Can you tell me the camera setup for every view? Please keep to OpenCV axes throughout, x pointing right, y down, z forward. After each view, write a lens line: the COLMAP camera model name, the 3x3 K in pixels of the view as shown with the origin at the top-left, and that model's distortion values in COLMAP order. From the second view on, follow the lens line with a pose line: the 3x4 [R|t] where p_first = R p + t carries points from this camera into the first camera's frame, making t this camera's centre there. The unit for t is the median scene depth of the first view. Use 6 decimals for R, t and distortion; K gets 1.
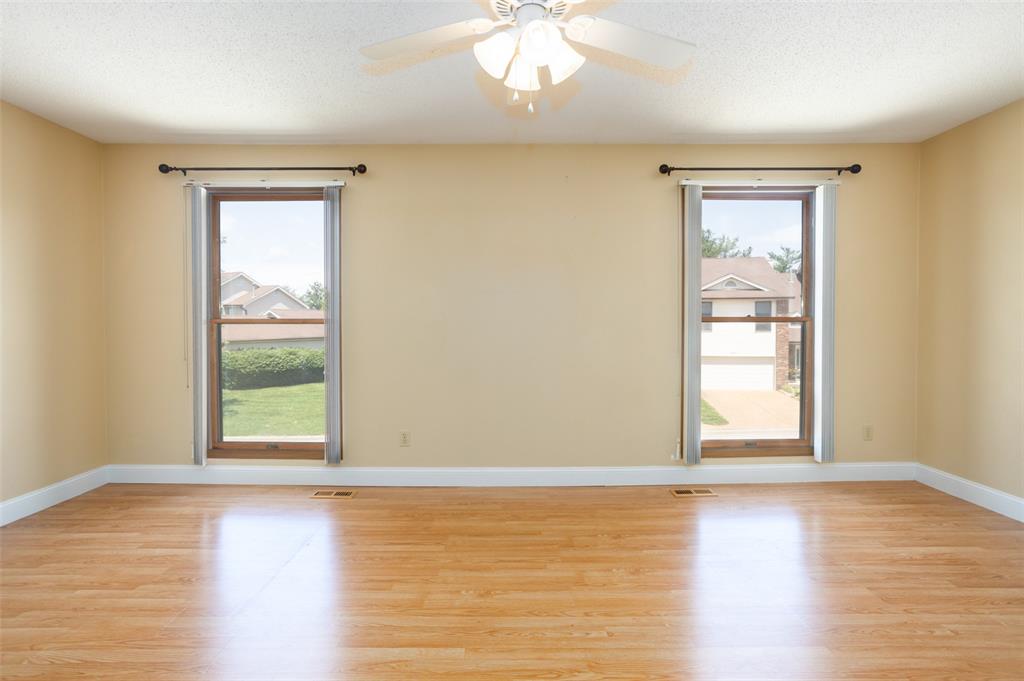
lens RADIAL K [[498.5, 0, 509.5], [0, 498.5, 328.0], [0, 0, 1]] dist [-0.058660, 0.037094]
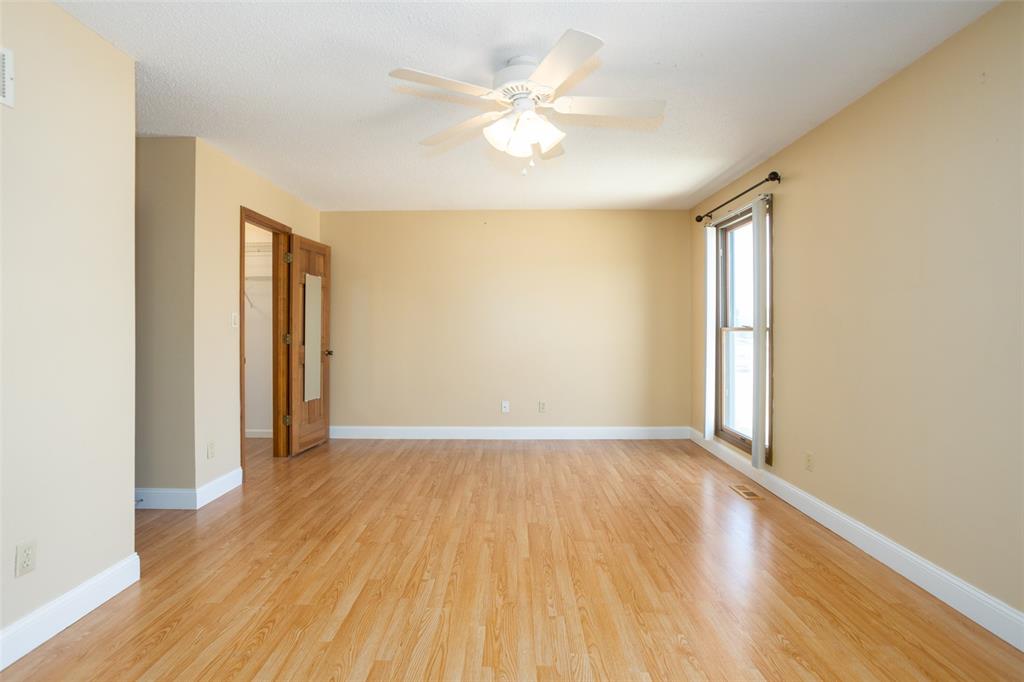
lens RADIAL K [[498.5, 0, 509.5], [0, 498.5, 328.5], [0, 0, 1]] dist [-0.058660, 0.037094]
pose [[-0.013755, 0.000266, -0.999905, 1.028004], [-0.011229, 0.999937, 0.000420, -0.014777], [0.999842, 0.011234, -0.013751, 0.720274]]
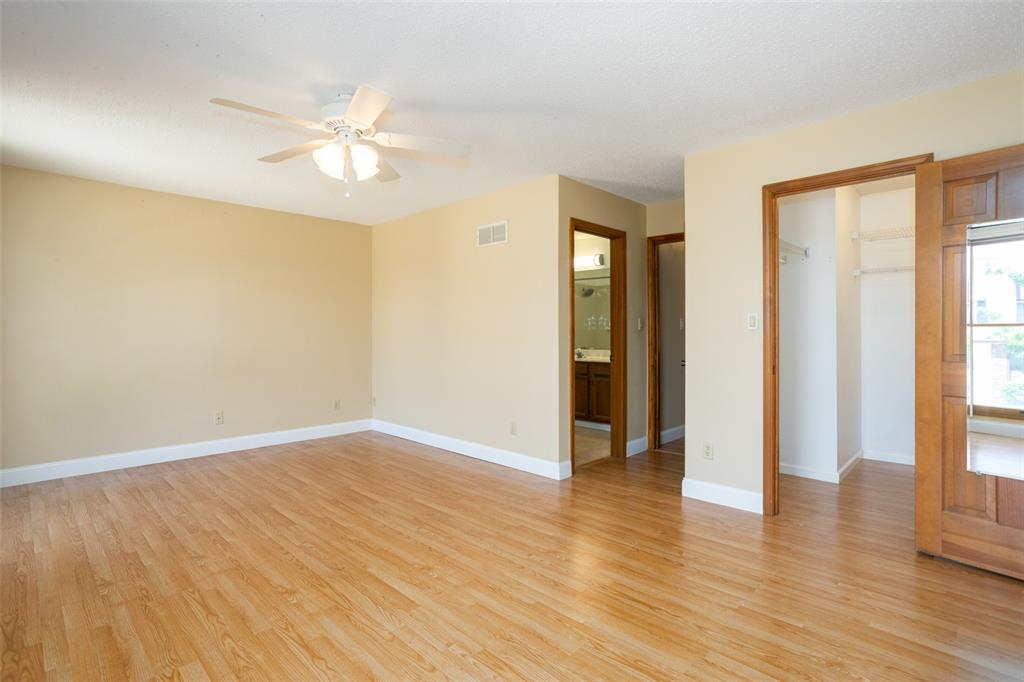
lens RADIAL K [[498.5, 0, 509.5], [0, 498.5, 328.5], [0, 0, 1]] dist [-0.058660, 0.037094]
pose [[-0.711143, 0.007023, 0.703013, -1.028308], [0.012177, 0.999923, 0.002329, -0.020601], [-0.702942, 0.010217, -0.711174, 1.280443]]
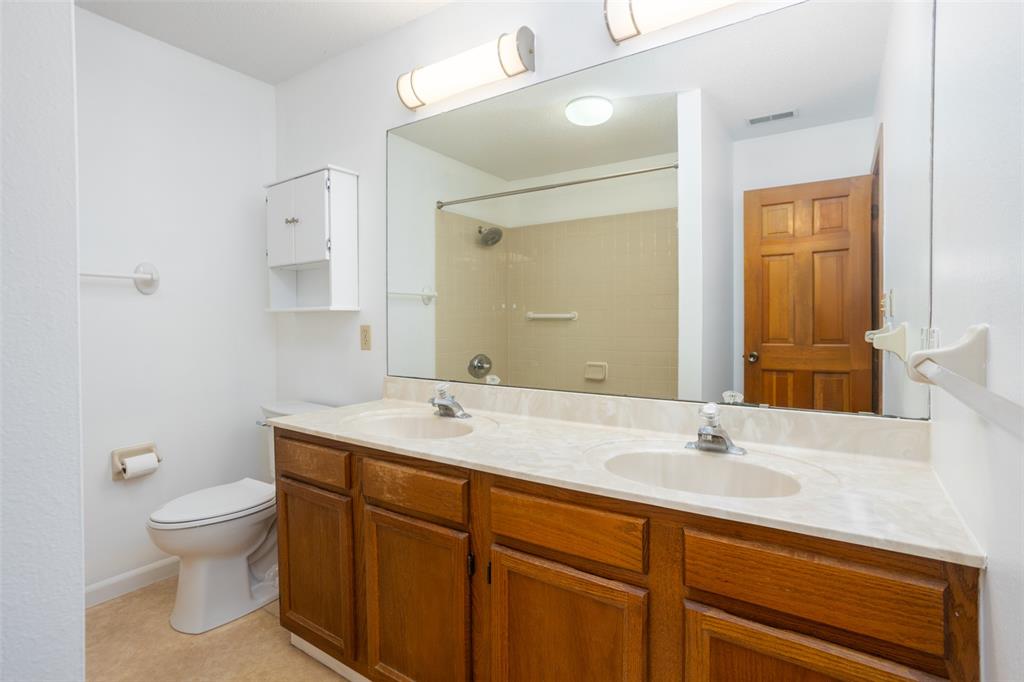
lens RADIAL K [[498.5, 0, 509.5], [0, 498.5, 328.5], [0, 0, 1]] dist [-0.058660, 0.037094]
pose [[-0.826109, -0.001261, 0.563509, 0.181093], [0.011767, 0.999741, 0.019487, 0.005707], [-0.563387, 0.022729, -0.825880, -0.459664]]
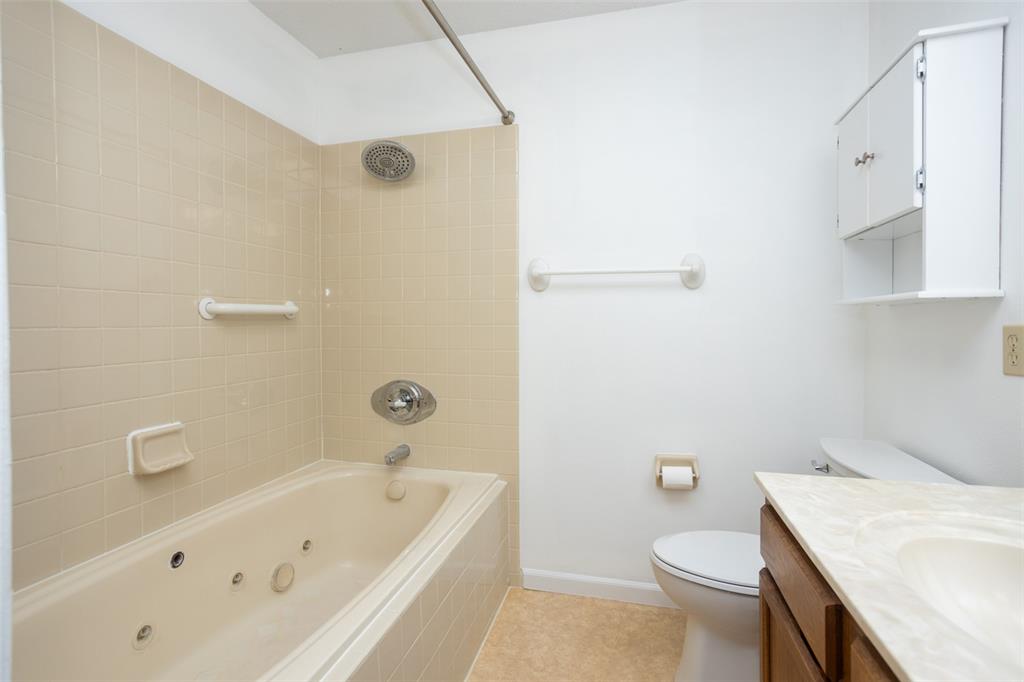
lens RADIAL K [[498.5, 0, 509.5], [0, 498.5, 328.5], [0, 0, 1]] dist [-0.058660, 0.037094]
pose [[0.252089, -0.008916, 0.967663, 0.384778], [0.009337, 0.999933, 0.006781, 0.010138], [-0.967659, 0.007326, 0.252155, -0.752250]]
